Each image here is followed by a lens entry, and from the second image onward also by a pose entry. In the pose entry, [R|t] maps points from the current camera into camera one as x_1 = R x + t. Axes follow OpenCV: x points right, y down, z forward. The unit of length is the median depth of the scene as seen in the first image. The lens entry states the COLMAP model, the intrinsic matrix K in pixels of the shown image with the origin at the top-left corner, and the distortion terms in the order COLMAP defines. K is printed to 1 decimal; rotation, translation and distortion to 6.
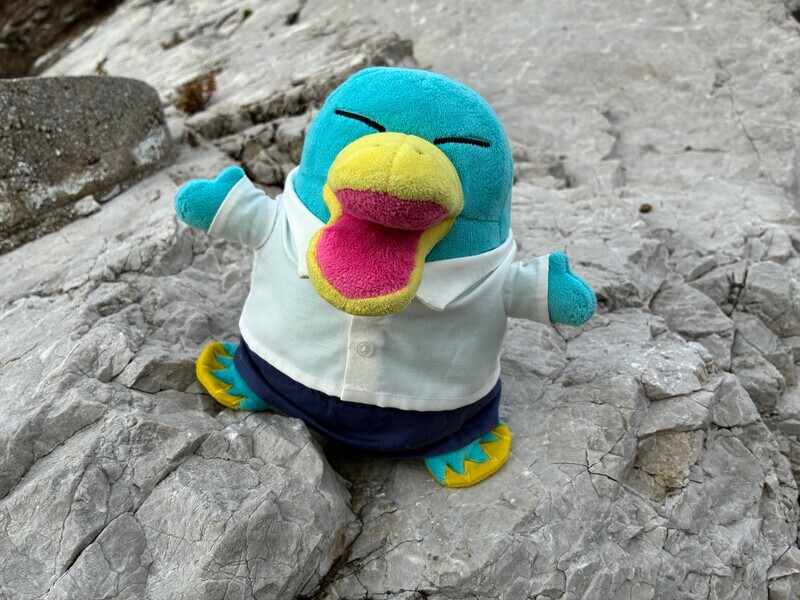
lens RADIAL K [[600.1, 0, 400.8], [0, 600.1, 301.8], [0, 0, 1]] dist [-0.003241, -0.019476]
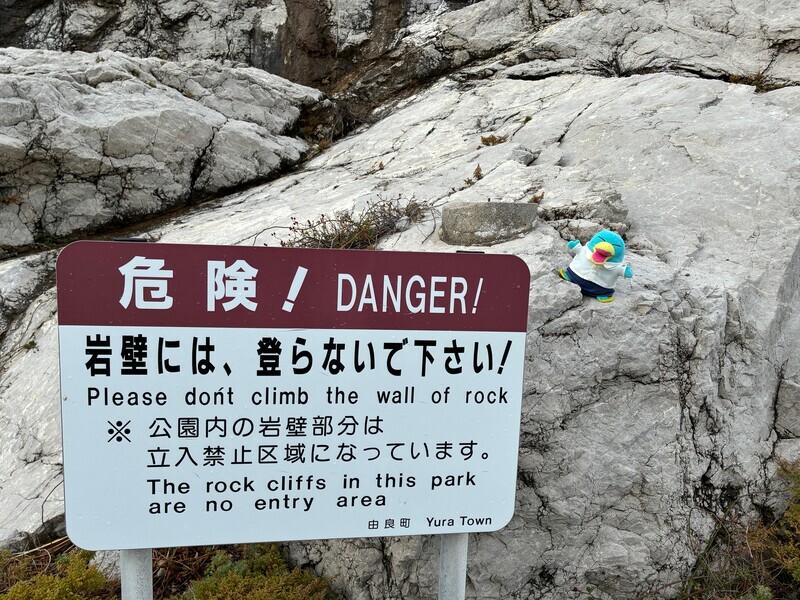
lens RADIAL K [[600.1, 0, 399.0], [0, 600.1, 300.1], [0, 0, 1]] dist [-0.003241, -0.019476]
pose [[0.927178, 0.253305, -0.276004, -0.037889], [-0.268989, 0.962938, -0.019869, 0.283325], [0.260742, 0.092664, 0.960951, -1.540314]]
